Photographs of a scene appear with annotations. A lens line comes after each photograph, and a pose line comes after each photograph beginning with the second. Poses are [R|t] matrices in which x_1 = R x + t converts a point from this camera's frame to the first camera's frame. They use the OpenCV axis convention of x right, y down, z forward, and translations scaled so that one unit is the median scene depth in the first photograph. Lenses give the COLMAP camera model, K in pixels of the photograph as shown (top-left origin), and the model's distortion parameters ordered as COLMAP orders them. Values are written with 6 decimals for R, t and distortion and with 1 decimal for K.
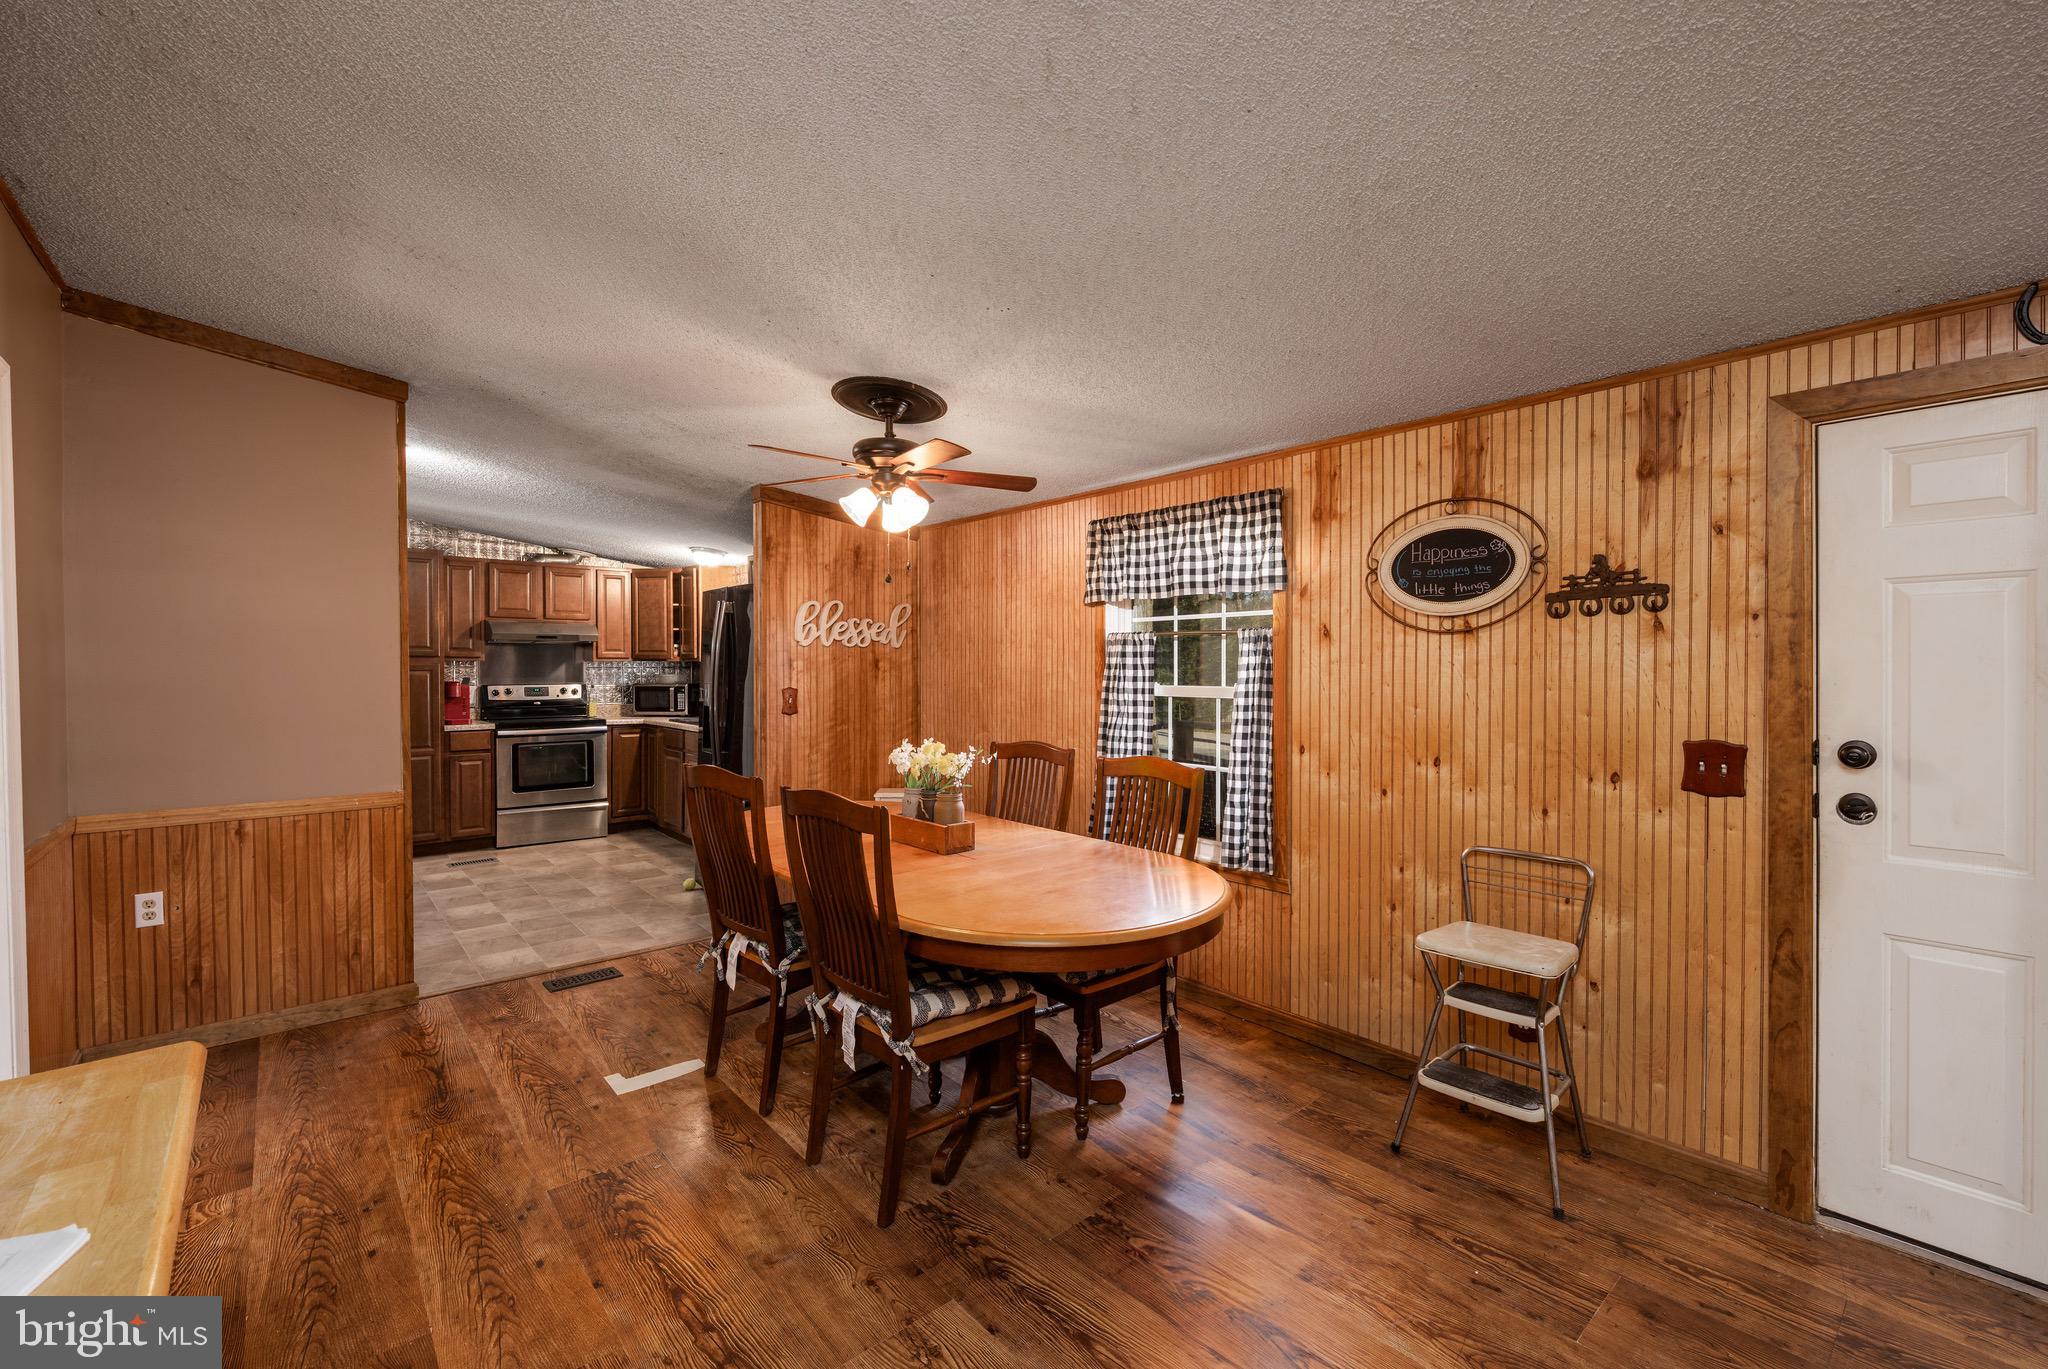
lens RADIAL K [[832.8, 0, 961.2], [0, 832.8, 680.2], [0, 0, 1]] dist [-0.002975, -0.000312]
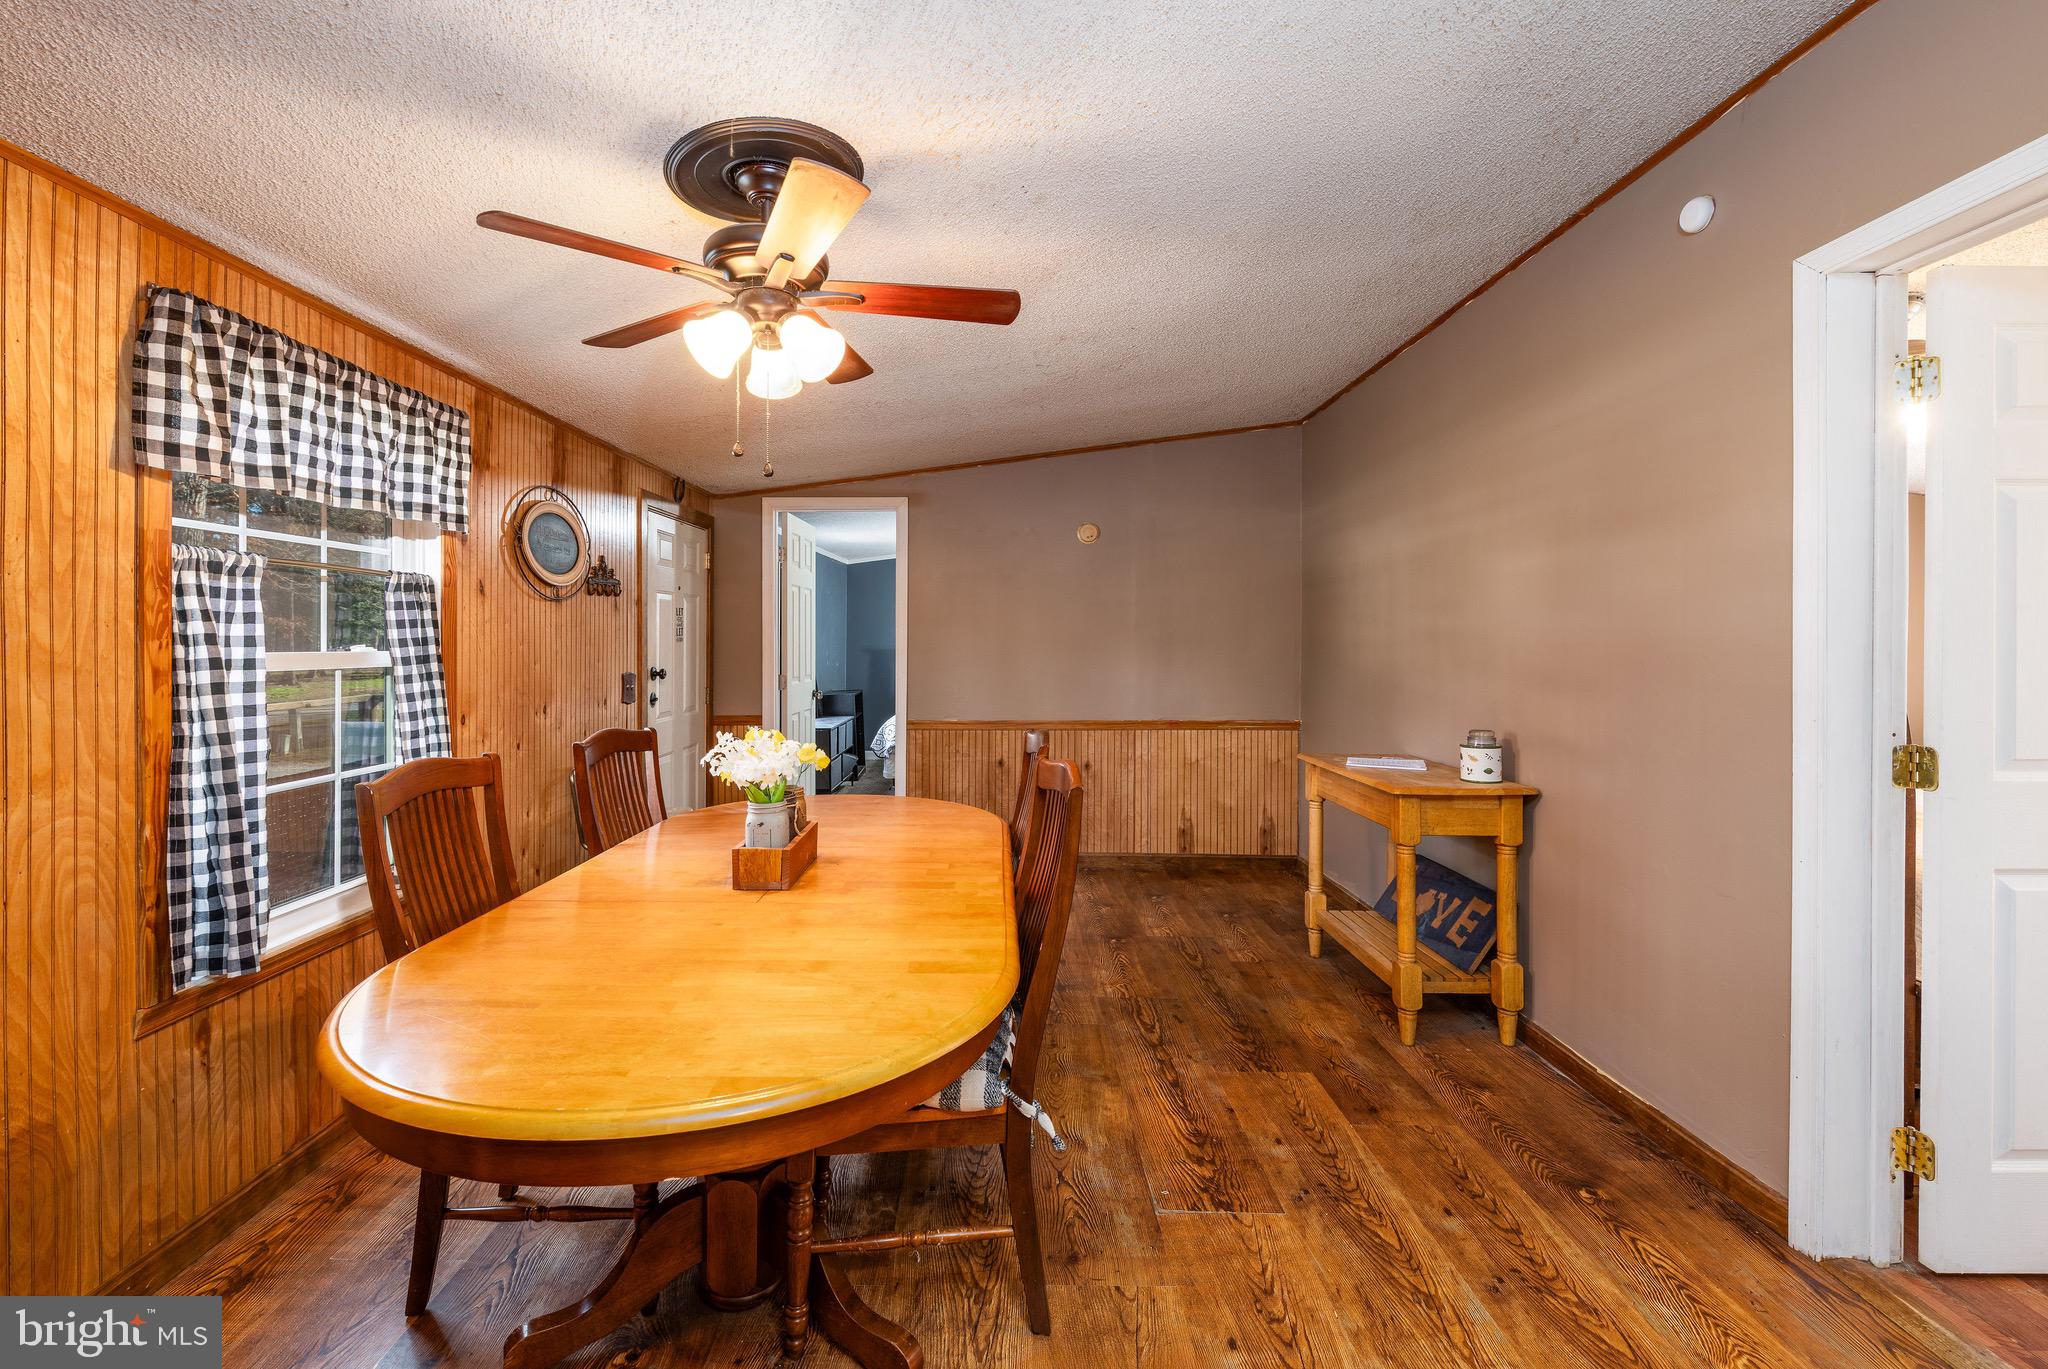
lens RADIAL K [[855.5, 0, 989.4], [0, 855.5, 647.8], [0, 0, 1]] dist [-0.002356, -0.000258]
pose [[-0.772527, -0.004551, 0.634965, -0.375266], [0.008886, 0.999799, 0.017976, -0.002035], [-0.634919, 0.019529, -0.772332, 0.854443]]
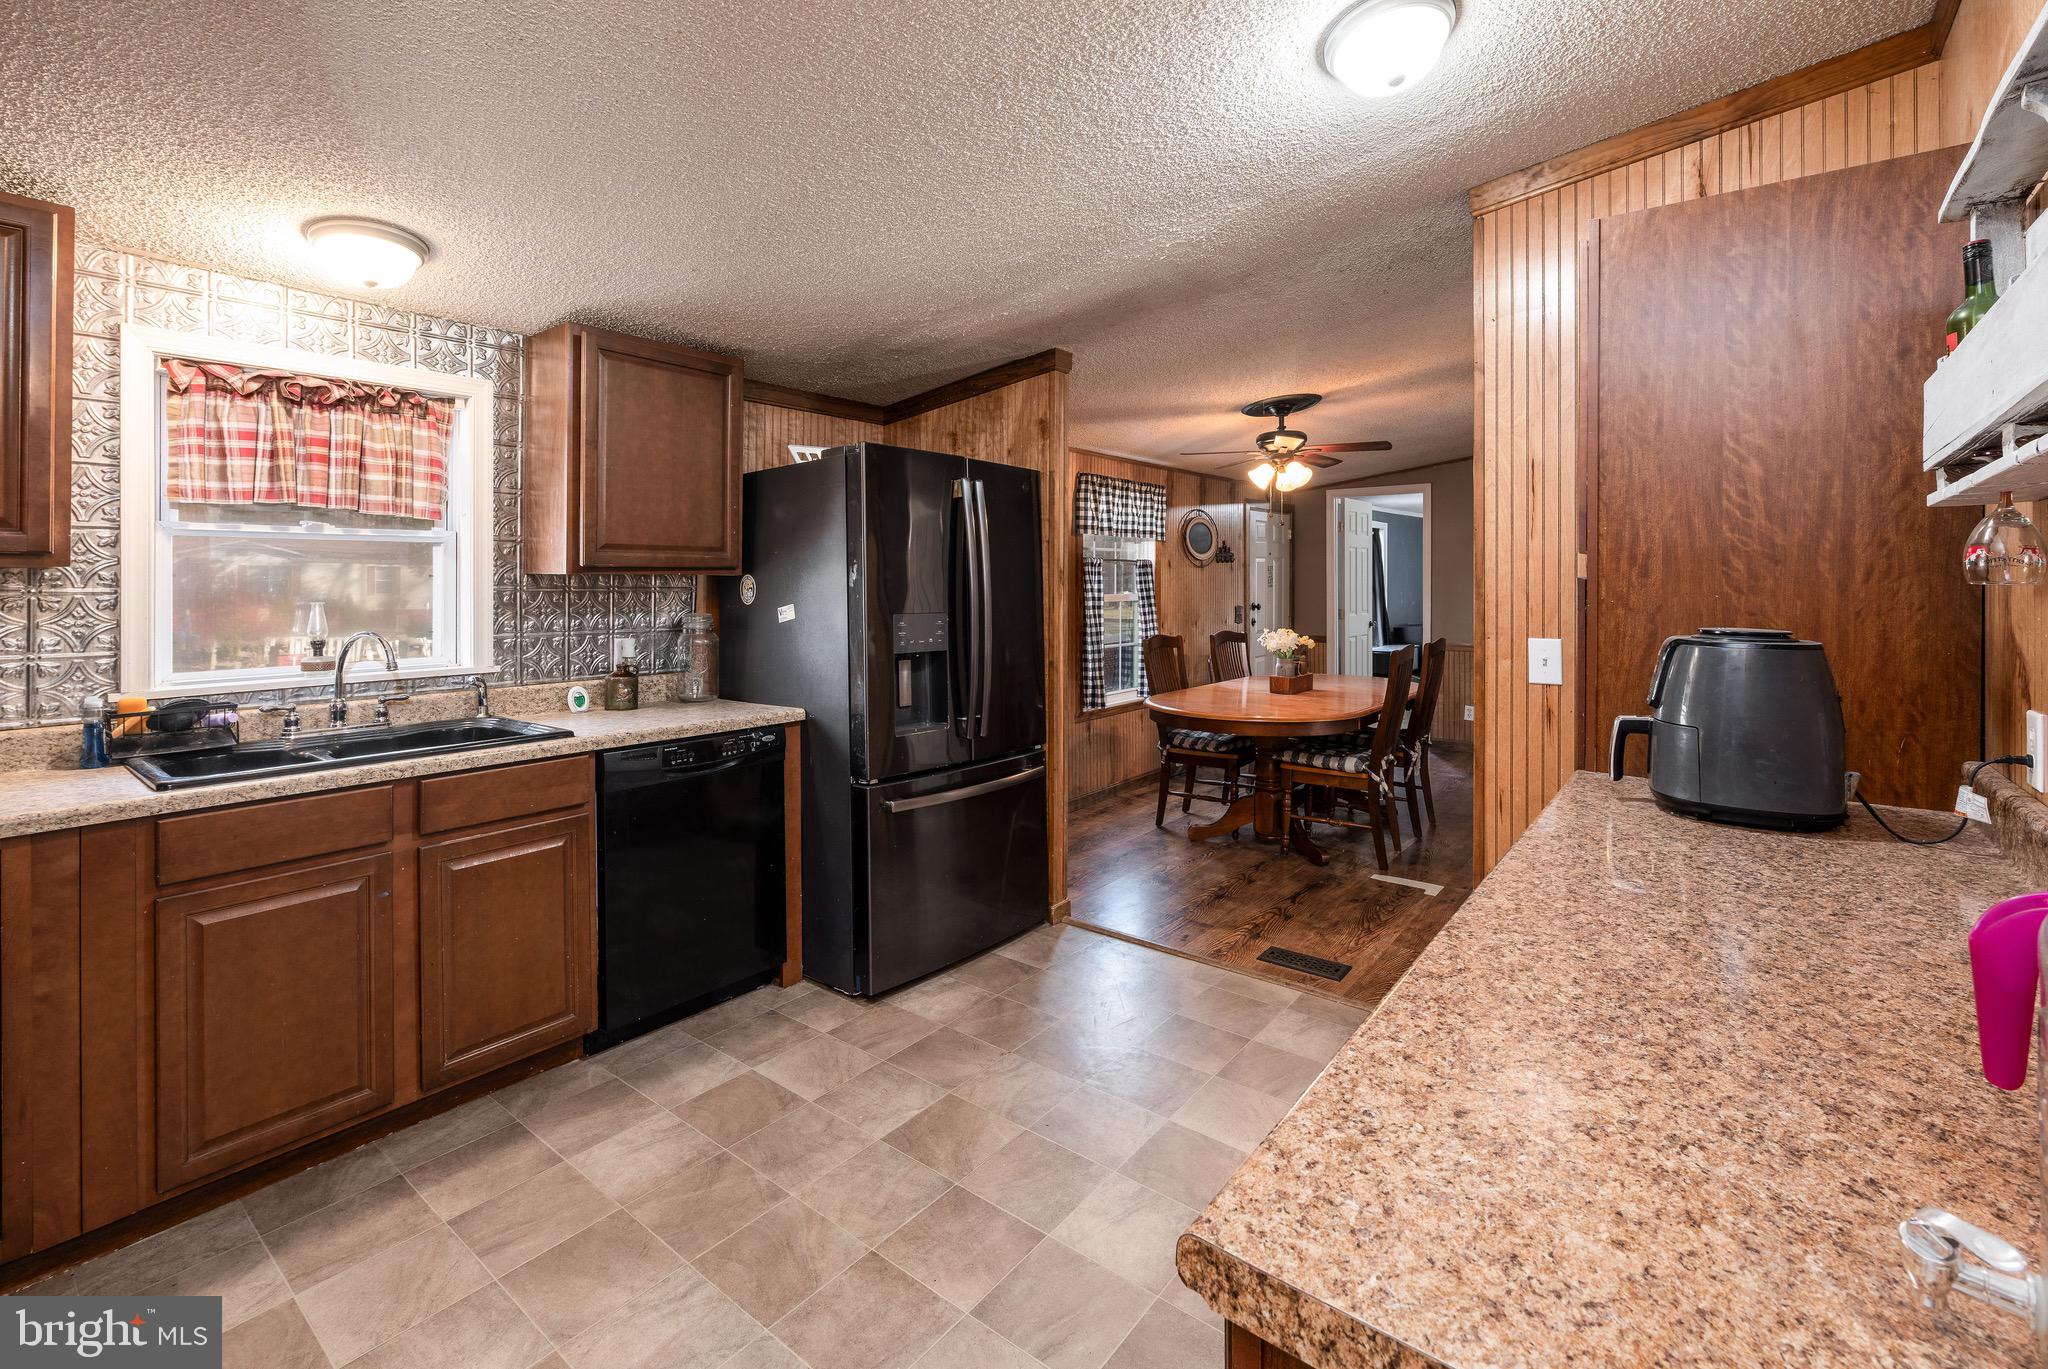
lens RADIAL K [[905.0, 0, 1006.0], [0, 905.0, 584.6], [0, 0, 1]] dist [-0.001240, -0.000071]
pose [[-0.205820, -0.001816, 0.978588, -0.974190], [0.019859, 0.999785, 0.006032, -0.018306], [-0.978388, 0.020675, -0.205739, 1.126849]]
